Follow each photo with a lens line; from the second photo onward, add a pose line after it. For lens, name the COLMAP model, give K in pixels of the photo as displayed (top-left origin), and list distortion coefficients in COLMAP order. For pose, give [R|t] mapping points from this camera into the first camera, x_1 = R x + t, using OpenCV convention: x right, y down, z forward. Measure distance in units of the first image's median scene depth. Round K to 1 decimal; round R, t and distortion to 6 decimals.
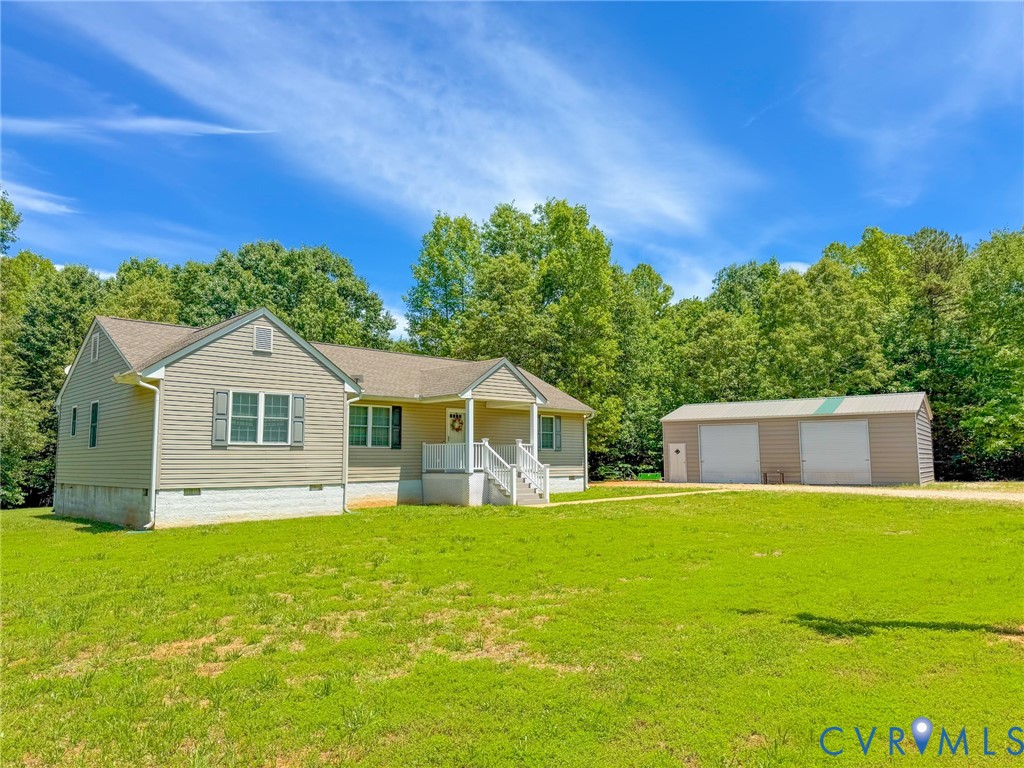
lens RADIAL K [[731.4, 0, 516.1], [0, 731.4, 381.8], [0, 0, 1]] dist [0.036229, -0.027987]
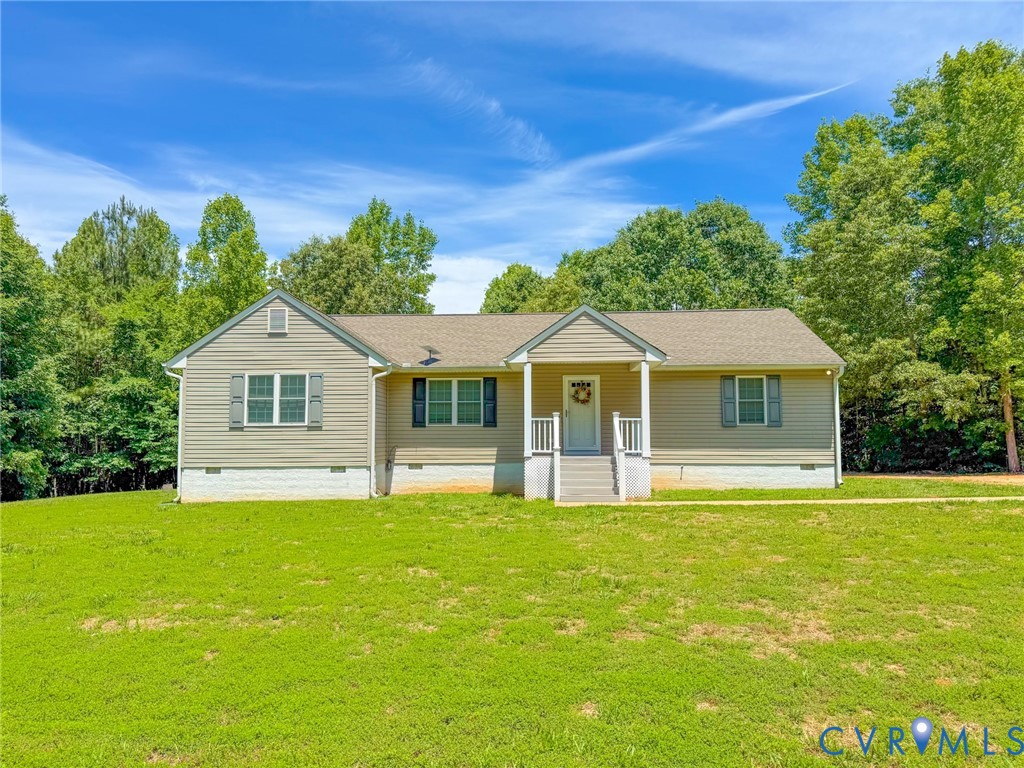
lens RADIAL K [[731.4, 0, 510.3], [0, 731.4, 380.1], [0, 0, 1]] dist [0.036229, -0.027987]
pose [[0.682155, -0.057086, -0.728976, 0.552985], [0.080136, 0.996779, -0.003069, 0.047580], [0.726803, -0.056323, 0.684532, 0.497613]]
